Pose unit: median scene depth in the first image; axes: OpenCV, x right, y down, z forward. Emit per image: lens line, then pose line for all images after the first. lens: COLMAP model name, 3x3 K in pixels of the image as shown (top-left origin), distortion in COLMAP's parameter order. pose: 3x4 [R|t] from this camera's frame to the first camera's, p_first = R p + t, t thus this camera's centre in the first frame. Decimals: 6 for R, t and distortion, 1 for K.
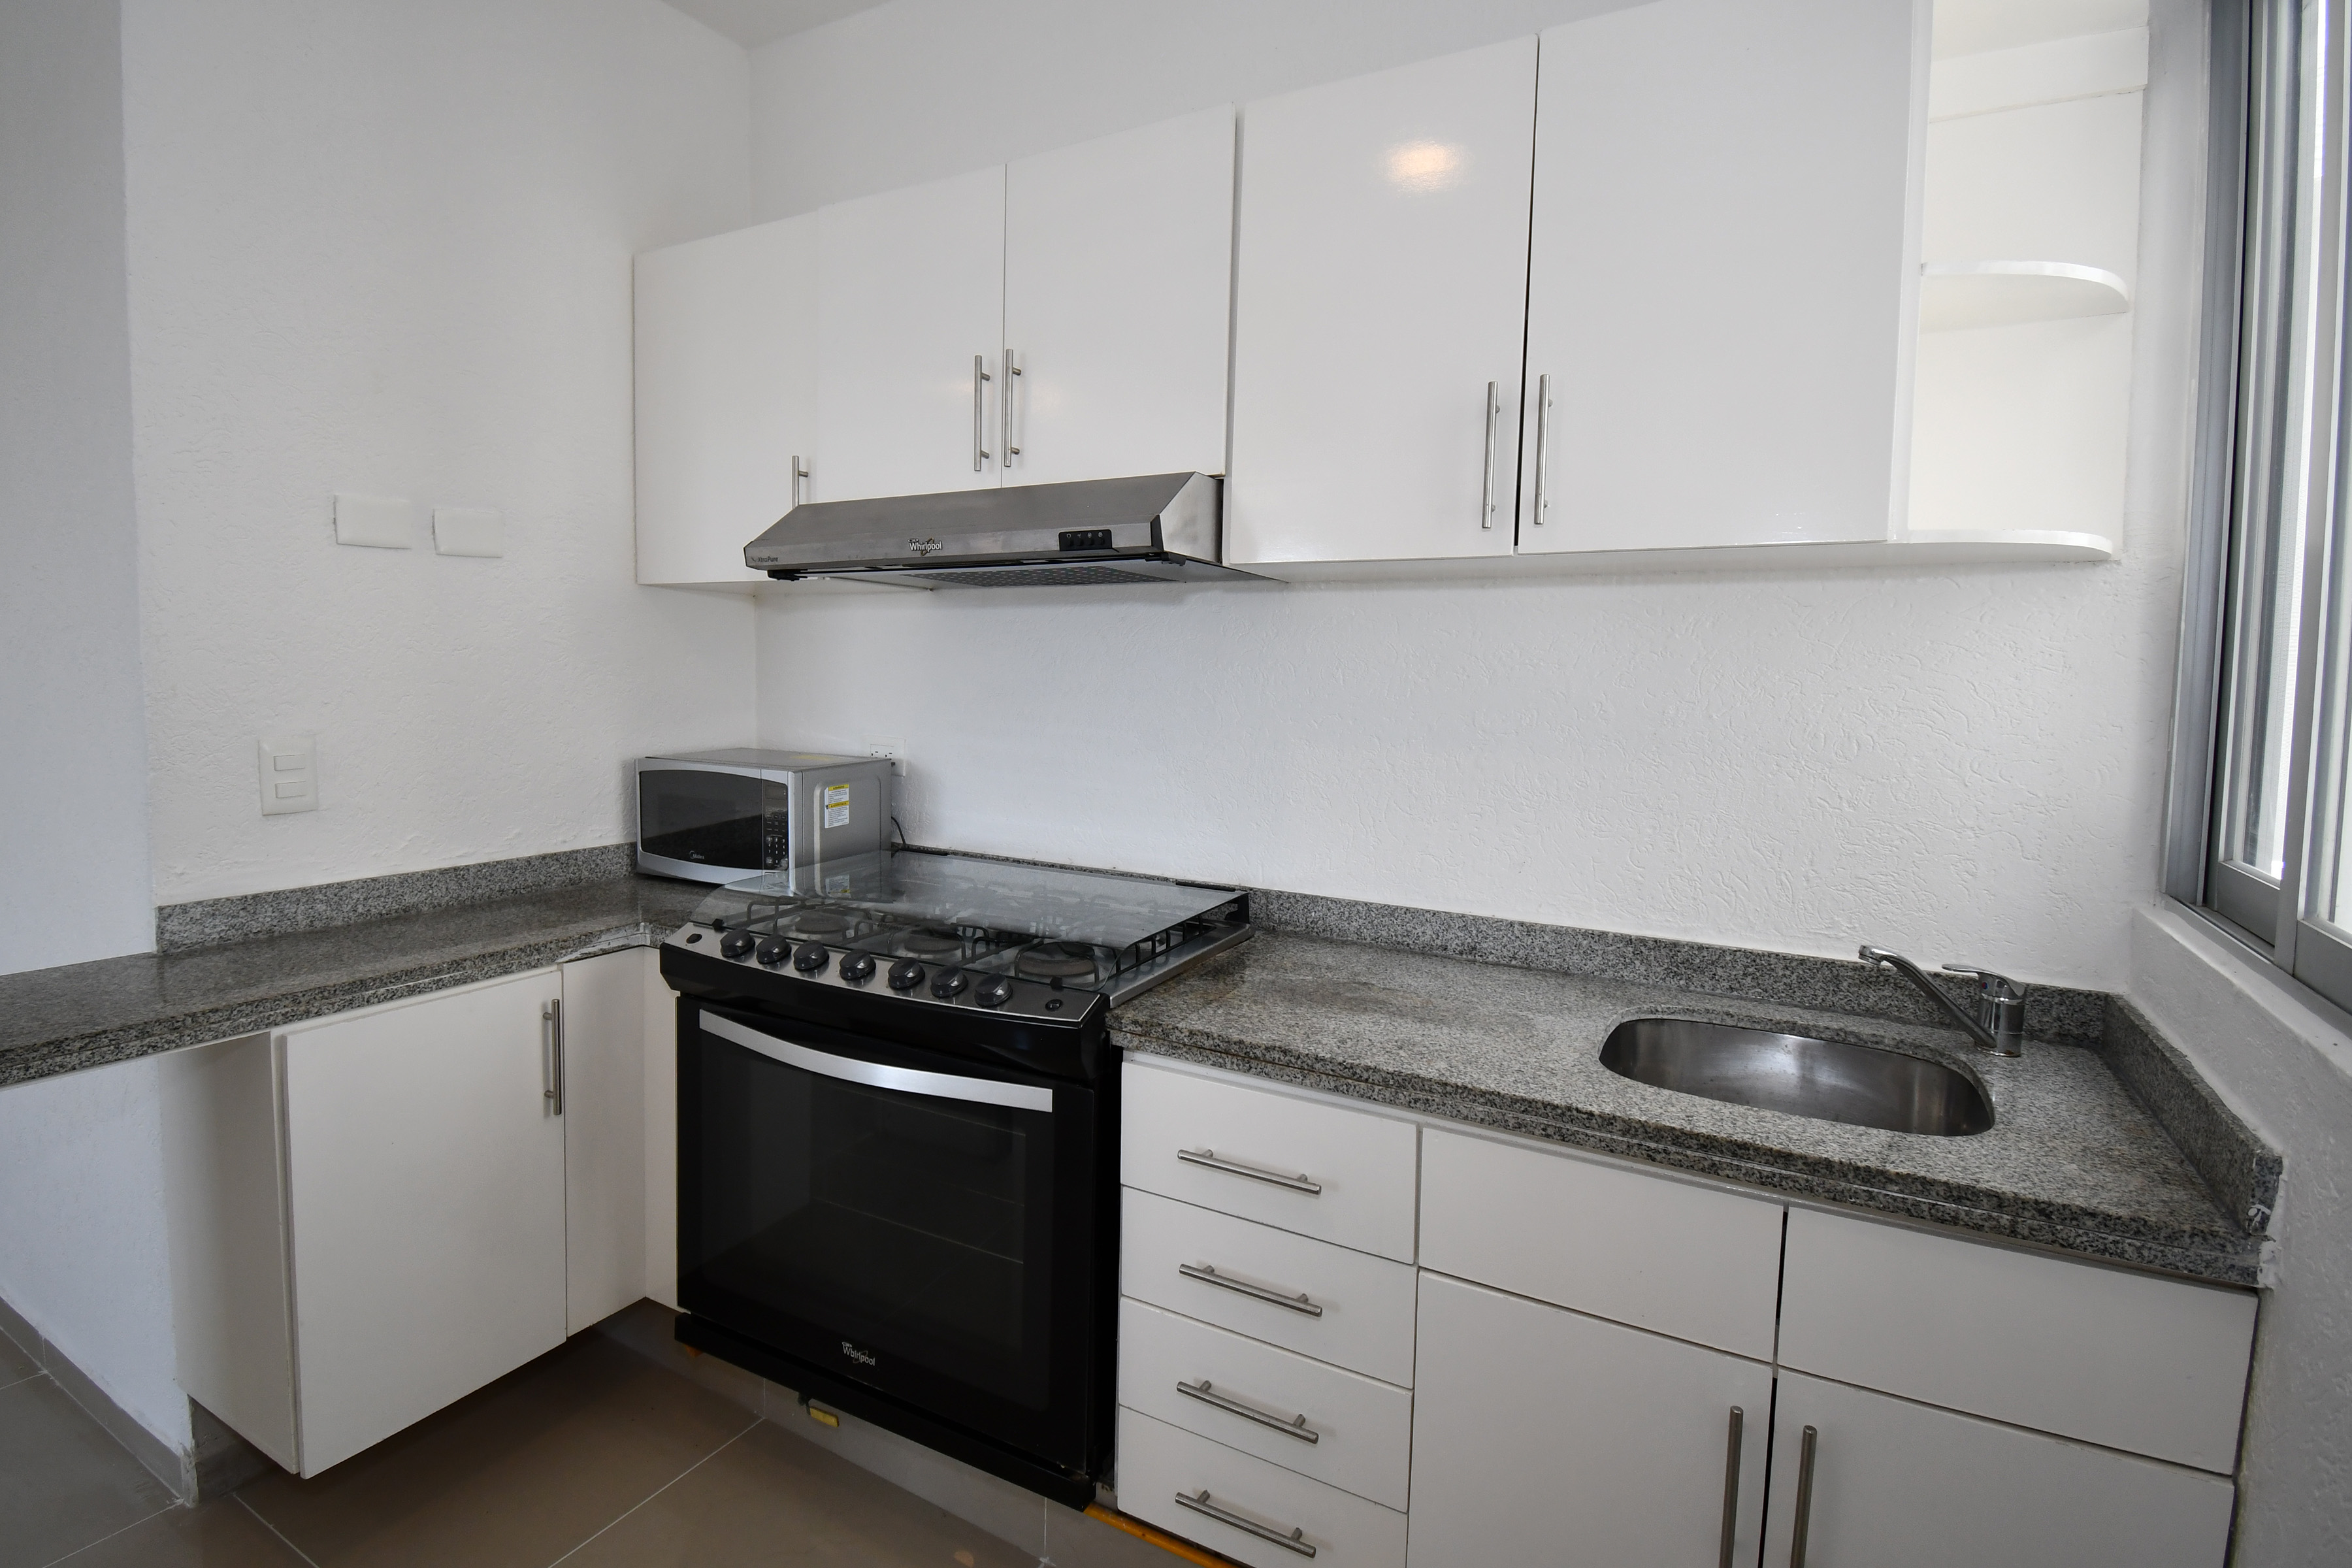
lens RADIAL K [[1140.6, 0, 1137.4], [0, 1140.6, 745.7], [0, 0, 1]] dist [0.019664, -0.028246]
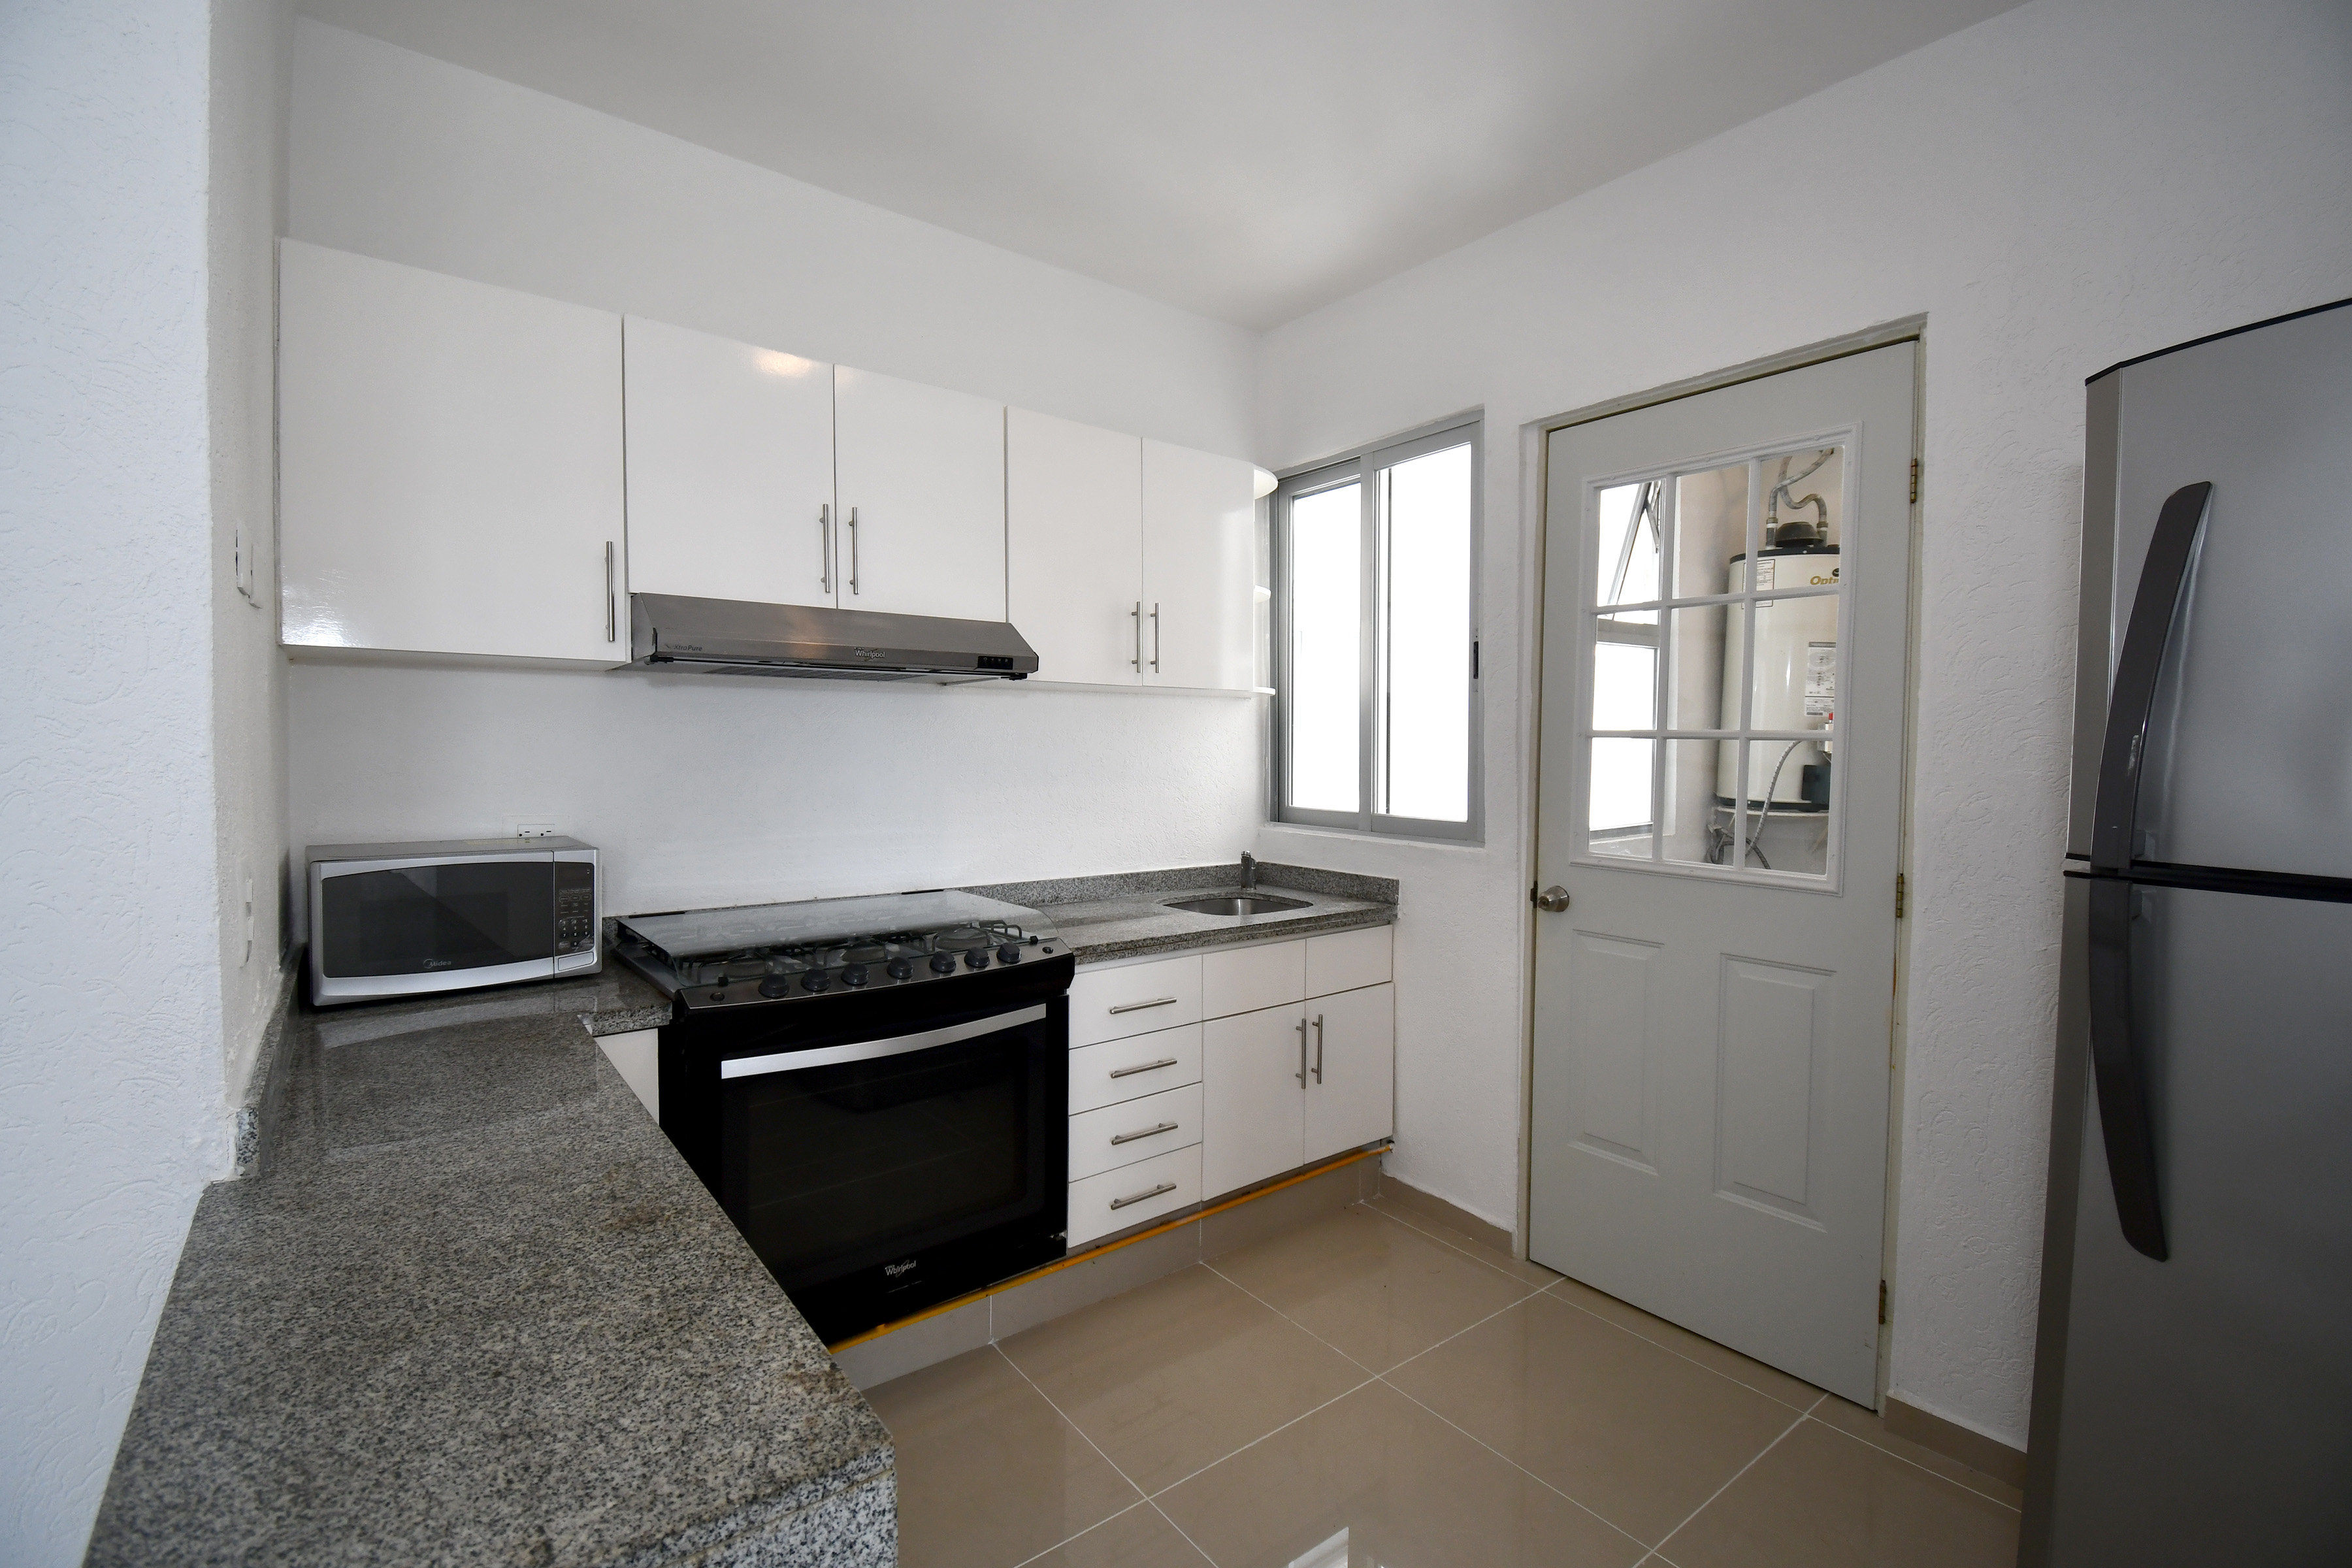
lens RADIAL K [[1027.0, 0, 1173.6], [0, 1027.0, 779.2], [0, 0, 1]] dist [0.017346, -0.023475]
pose [[0.374316, -0.046546, 0.926132, -1.173806], [0.063879, 0.997661, 0.024323, -0.035854], [-0.925098, 0.050056, 0.376414, 0.231160]]
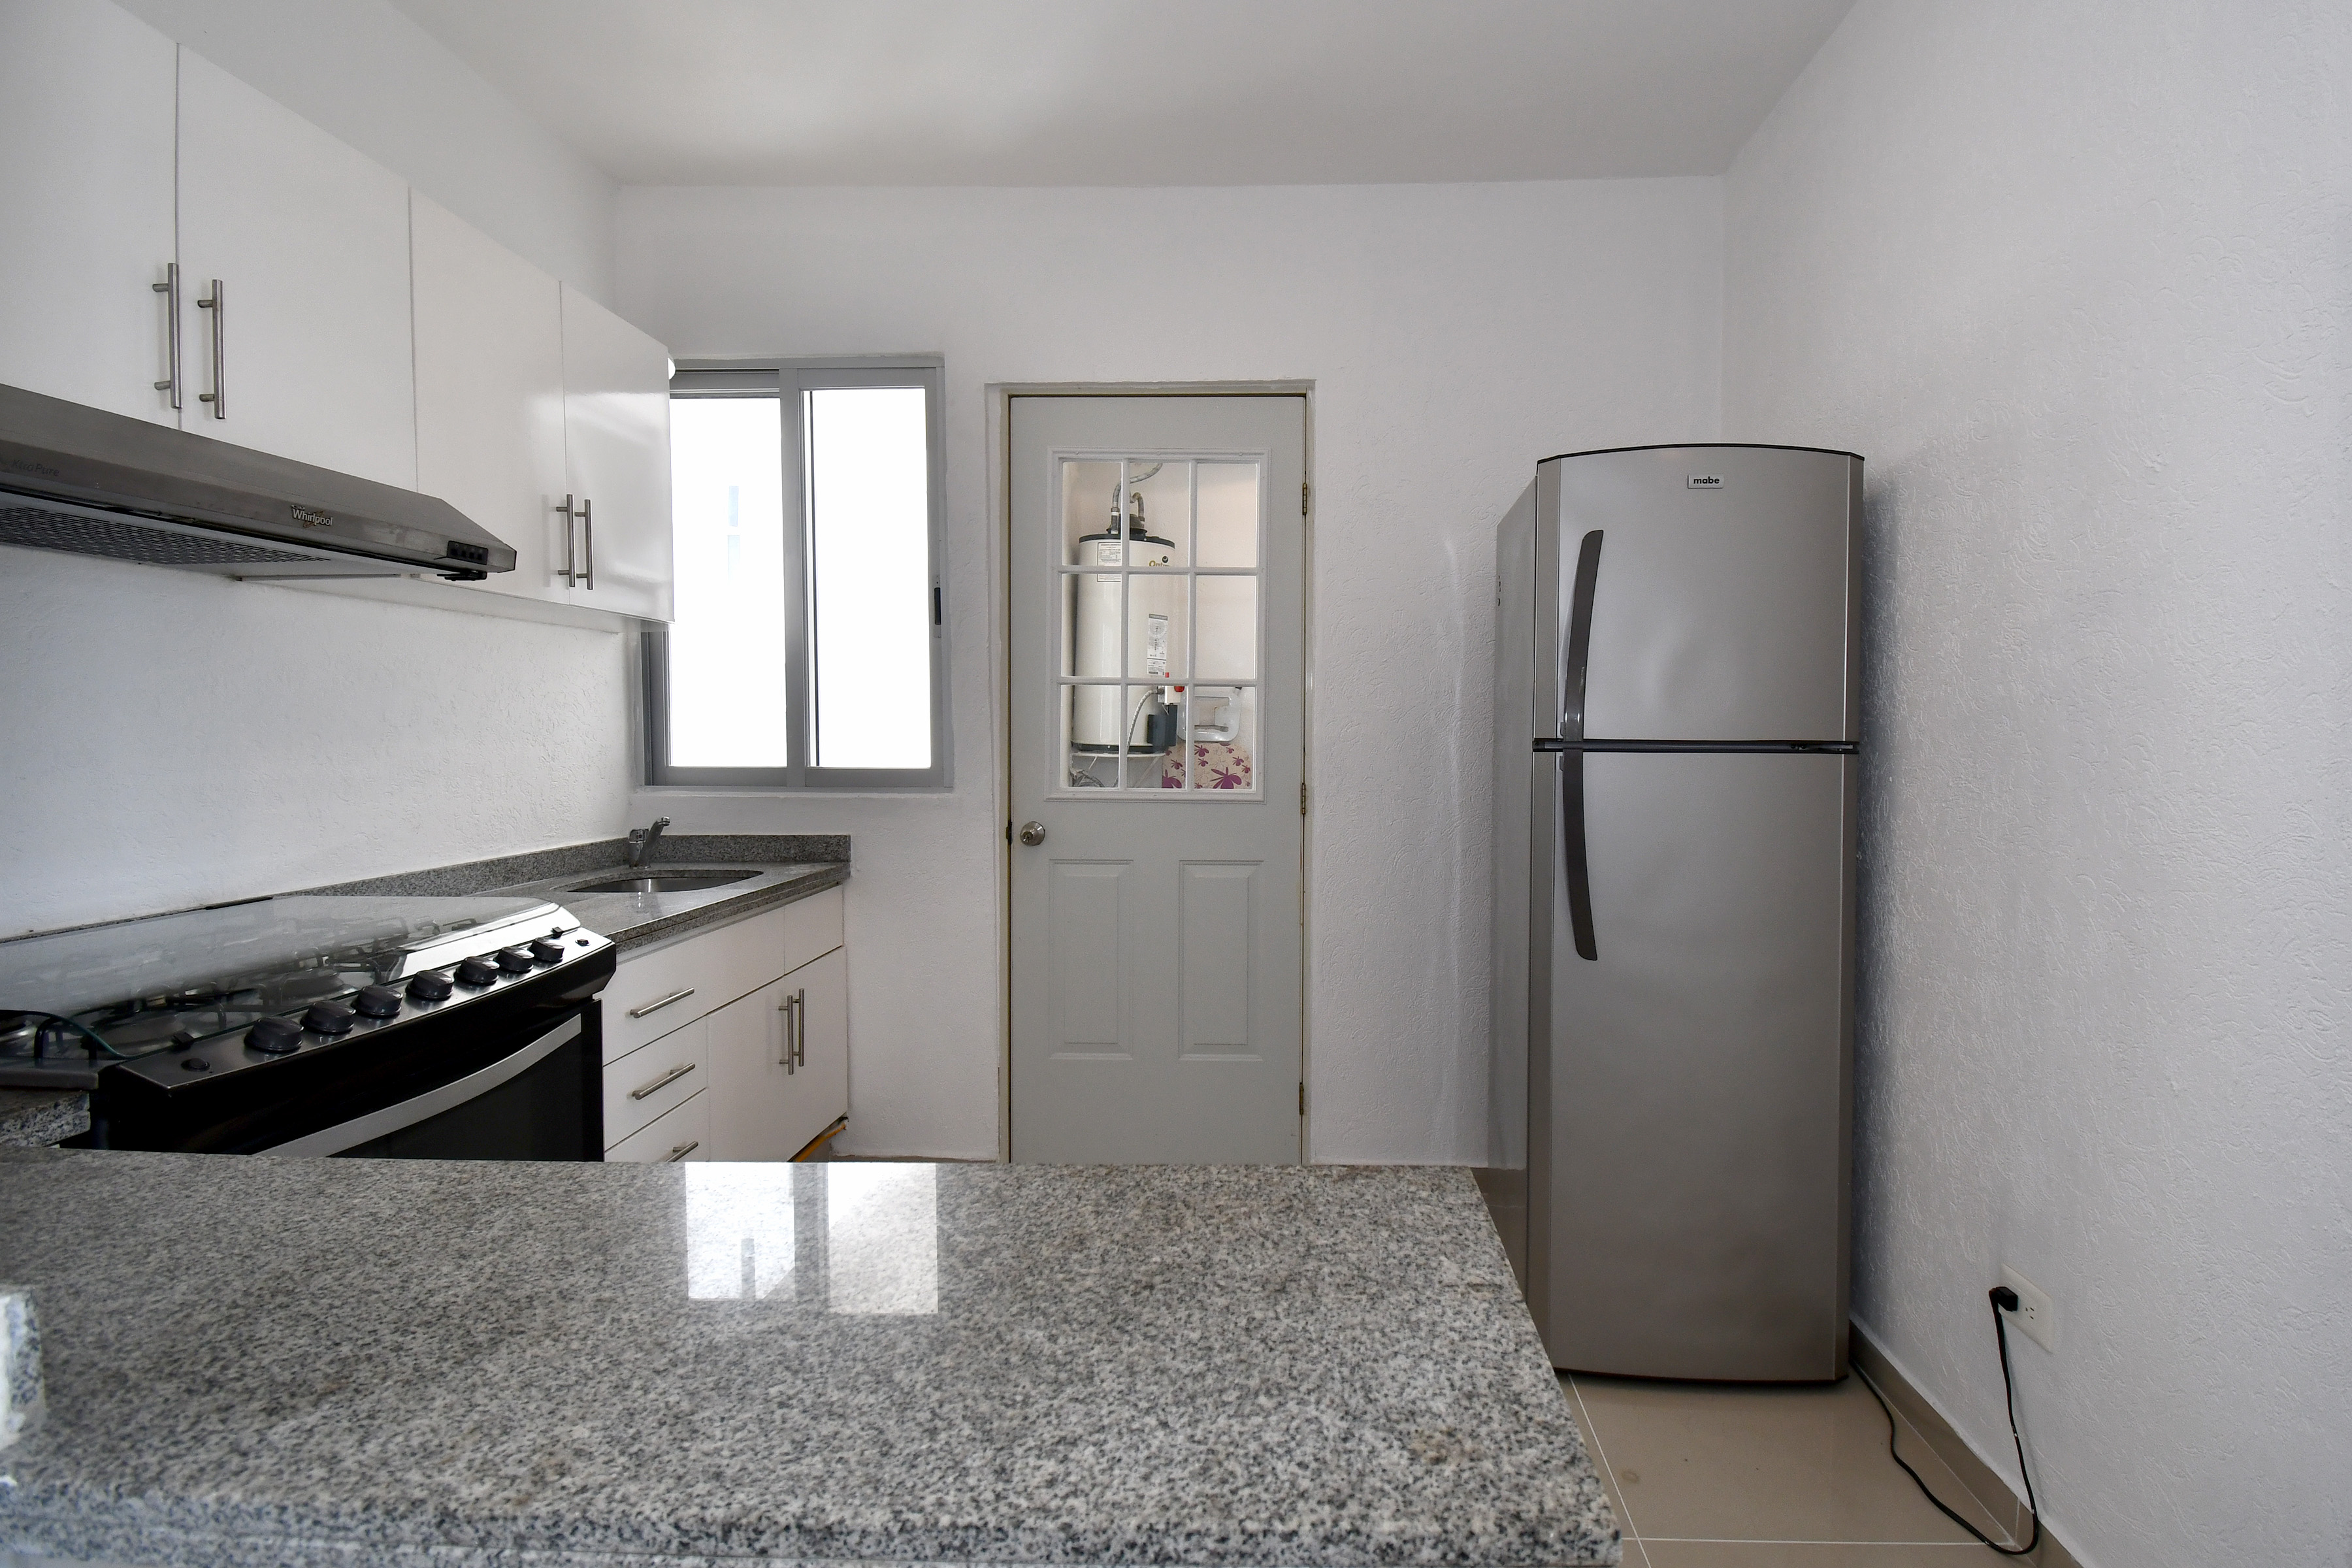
lens RADIAL K [[1100.4, 0, 1259.4], [0, 1100.4, 756.5], [0, 0, 1]] dist [0.018854, -0.025757]
pose [[-0.480320, -0.041500, 0.876111, -1.262524], [0.050244, 0.995938, 0.074722, -0.021706], [-0.875653, 0.079909, -0.476284, 0.787907]]
